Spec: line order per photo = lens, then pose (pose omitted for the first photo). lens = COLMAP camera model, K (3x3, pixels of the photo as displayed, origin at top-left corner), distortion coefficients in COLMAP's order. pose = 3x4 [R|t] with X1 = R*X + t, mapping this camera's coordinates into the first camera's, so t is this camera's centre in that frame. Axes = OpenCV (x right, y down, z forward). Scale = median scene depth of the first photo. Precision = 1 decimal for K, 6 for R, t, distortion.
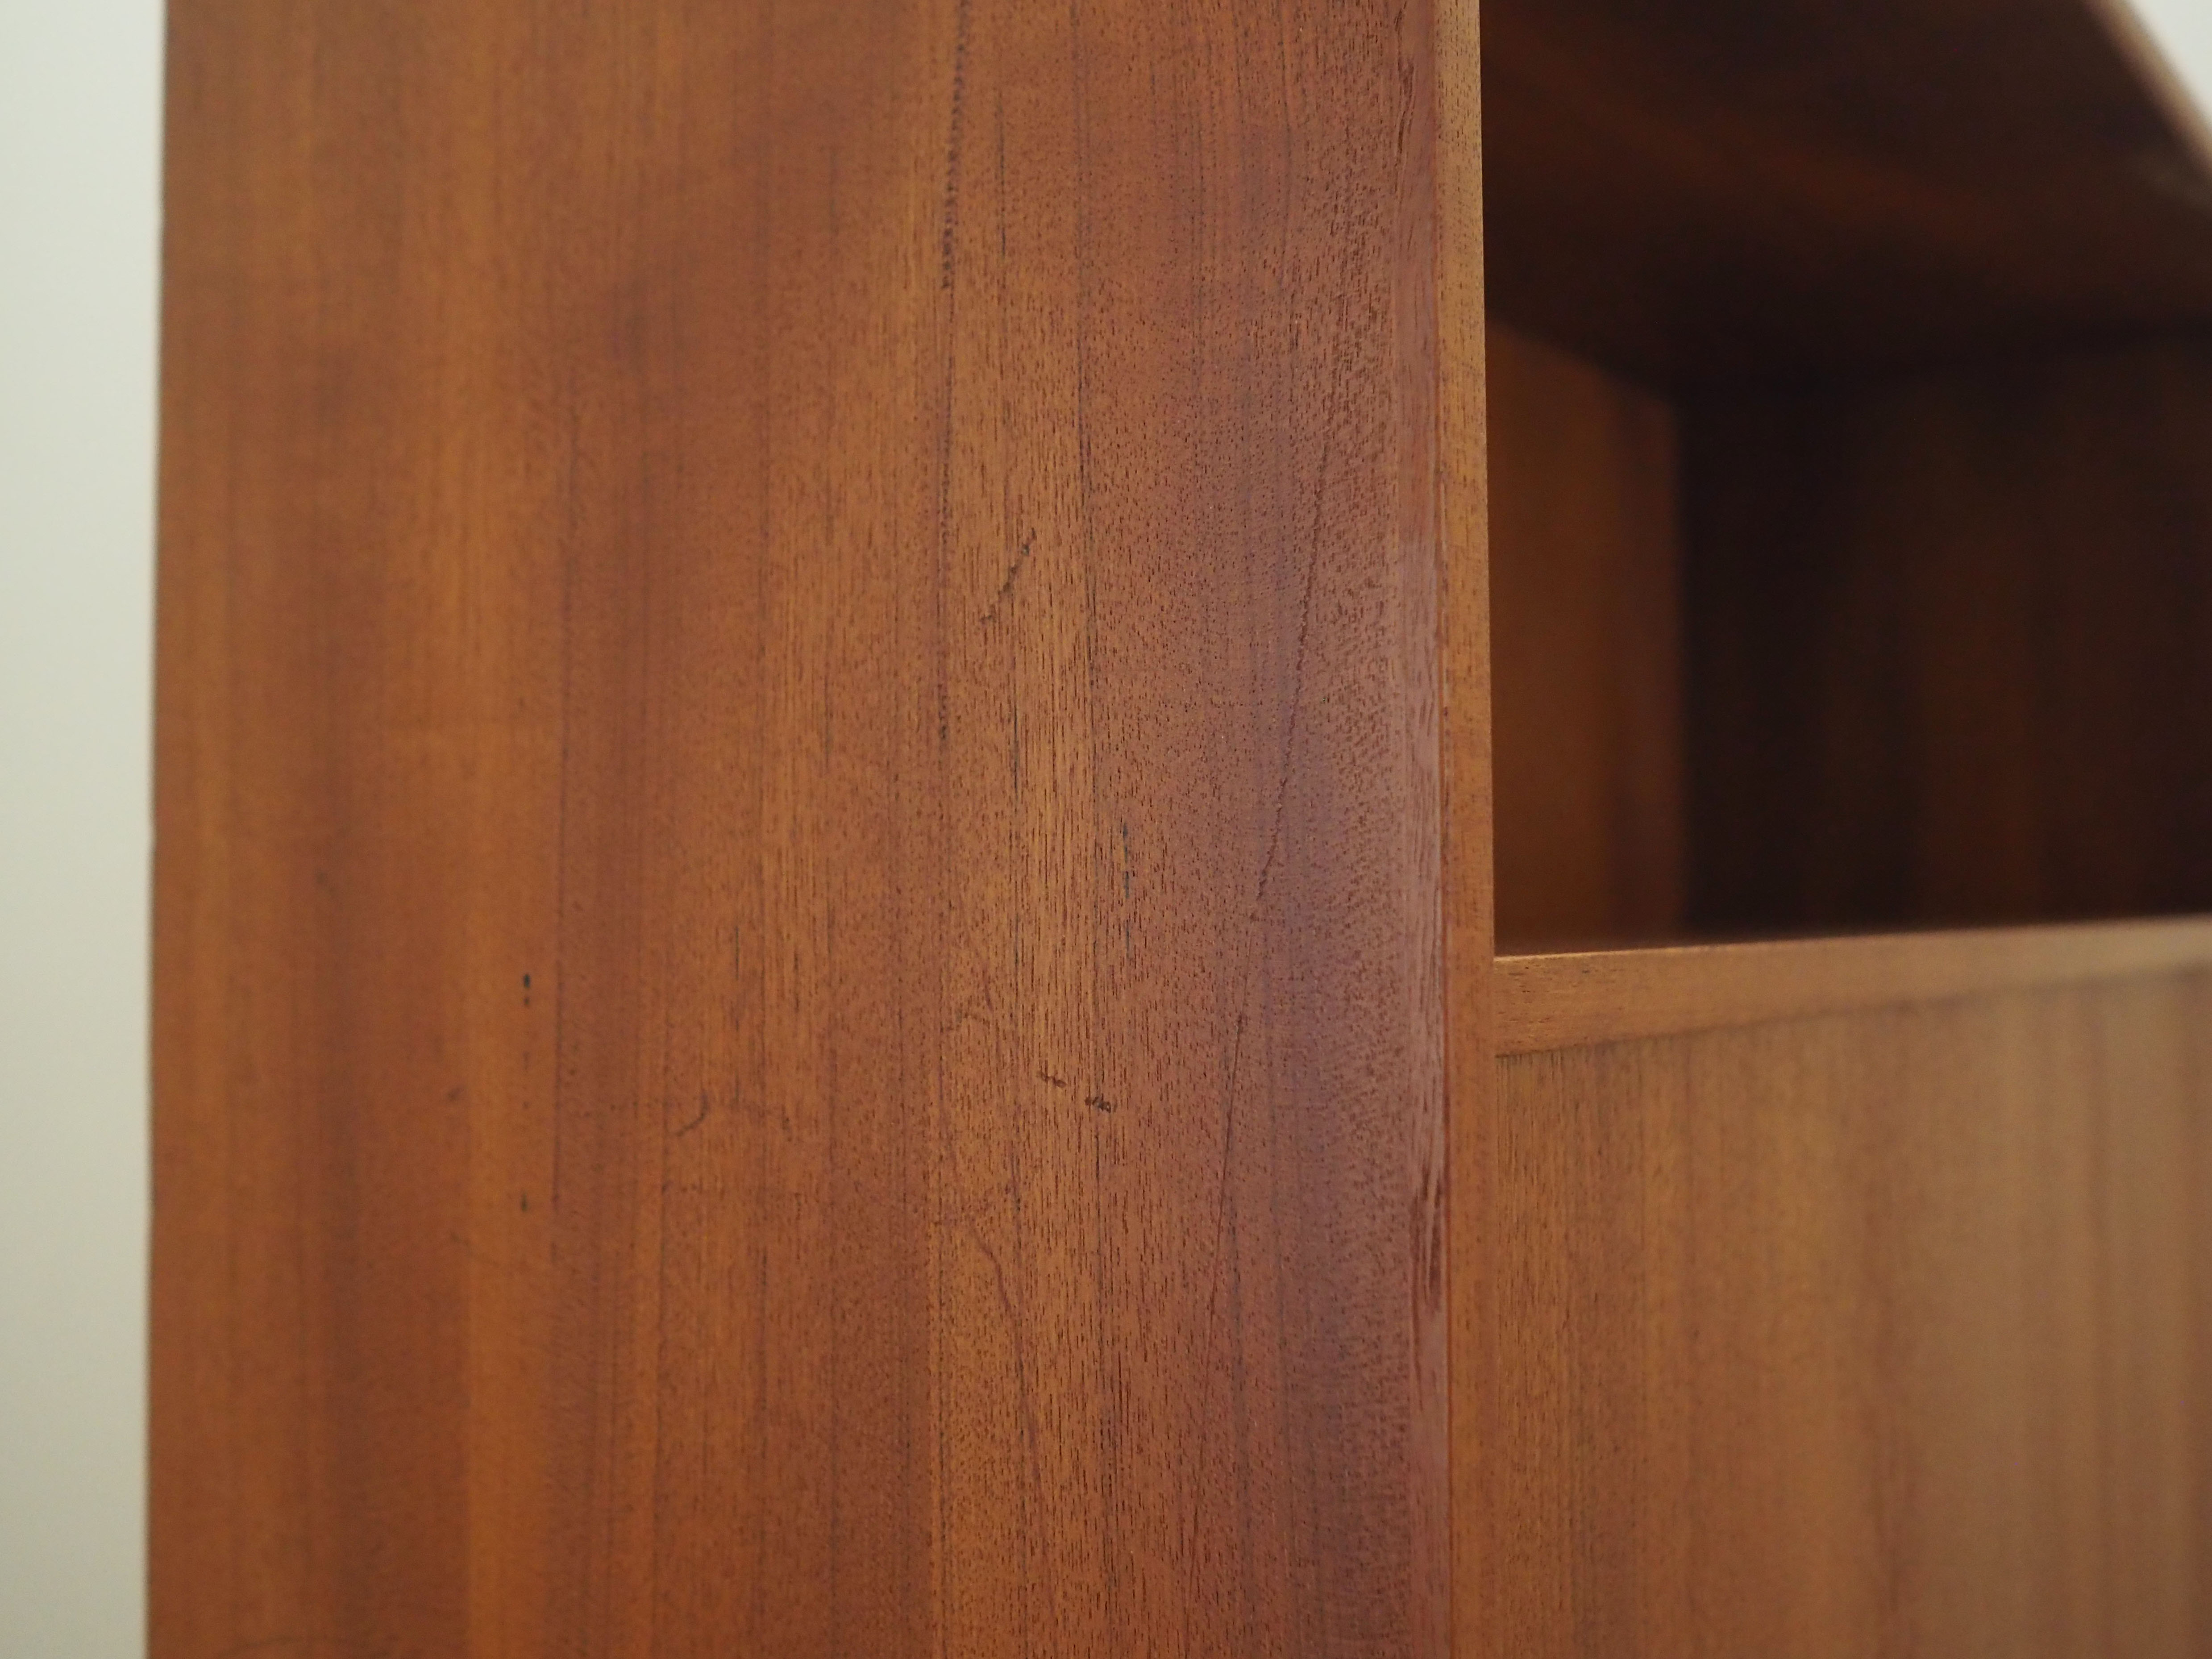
lens RADIAL K [[2232.5, 0, 1109.4], [0, 2232.5, 825.0], [0, 0, 1]] dist [-0.008565, 0.017529]
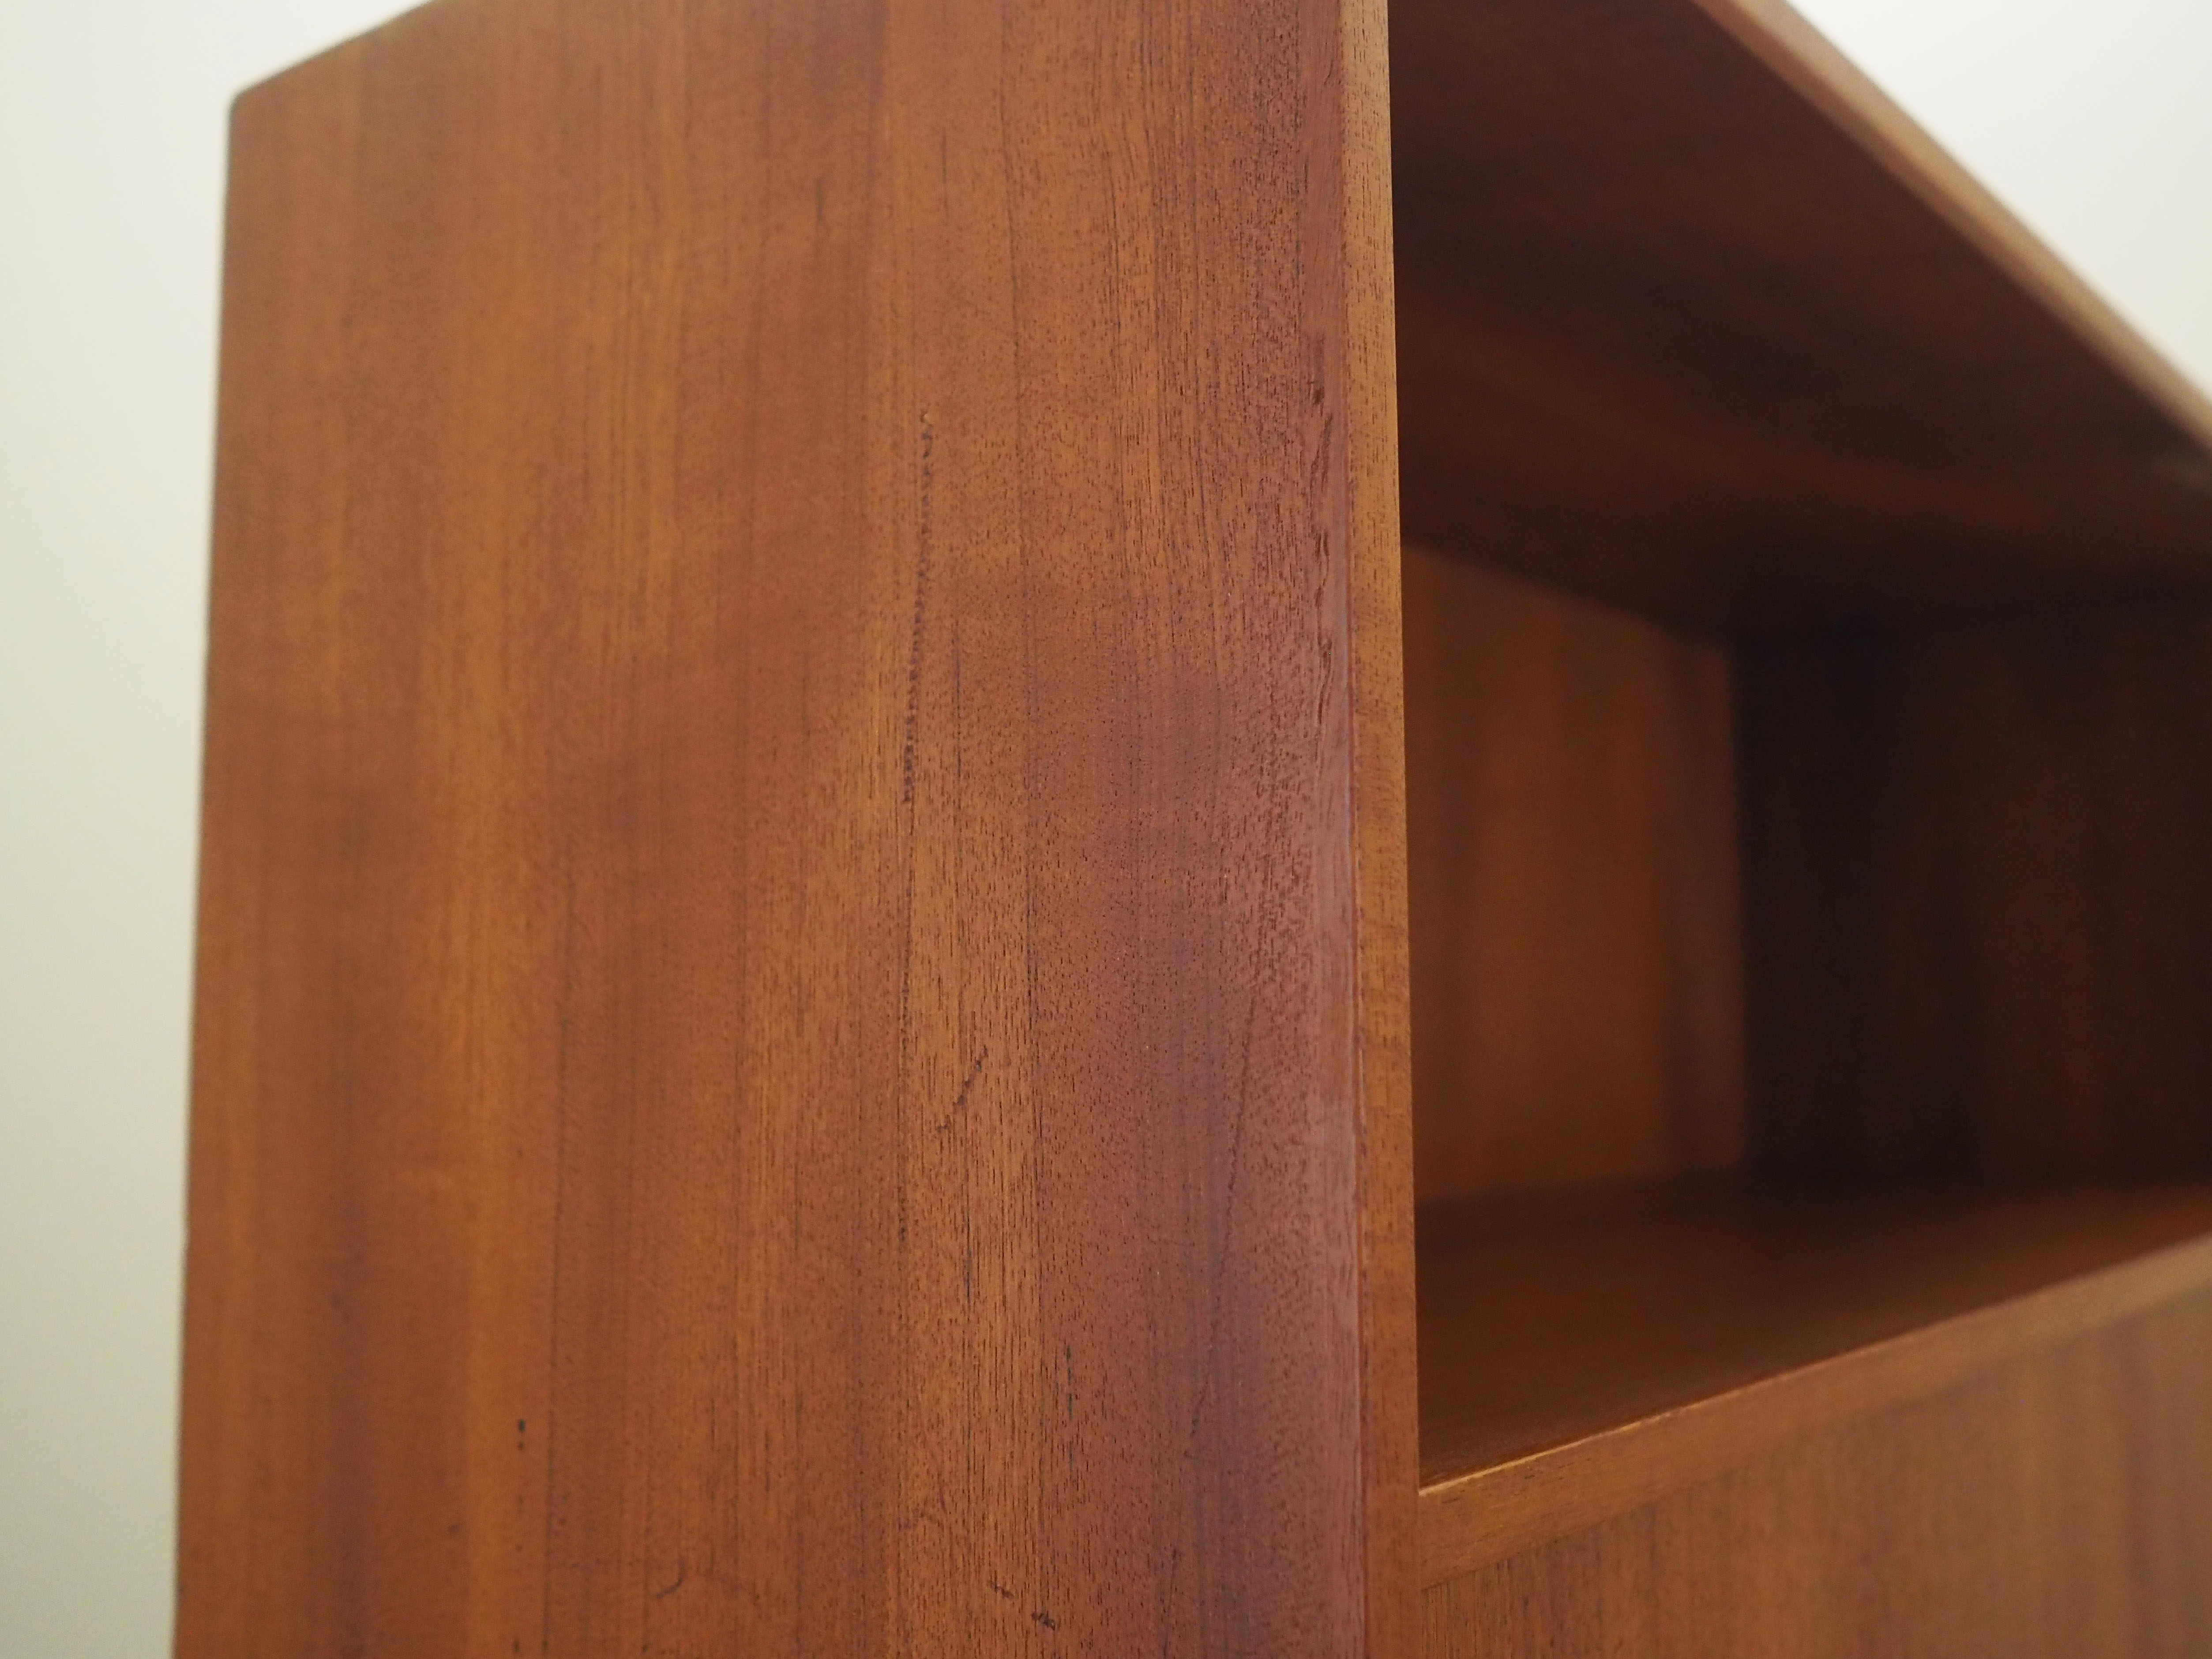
lens RADIAL K [[2232.4, 0, 1109.4], [0, 2232.4, 825.0], [0, 0, 1]] dist [-0.008565, 0.017529]
pose [[0.998625, -0.005141, -0.052164, 0.078034], [0.002658, 0.998865, -0.047560, -0.185183], [0.052349, 0.047356, 0.997505, -0.037569]]
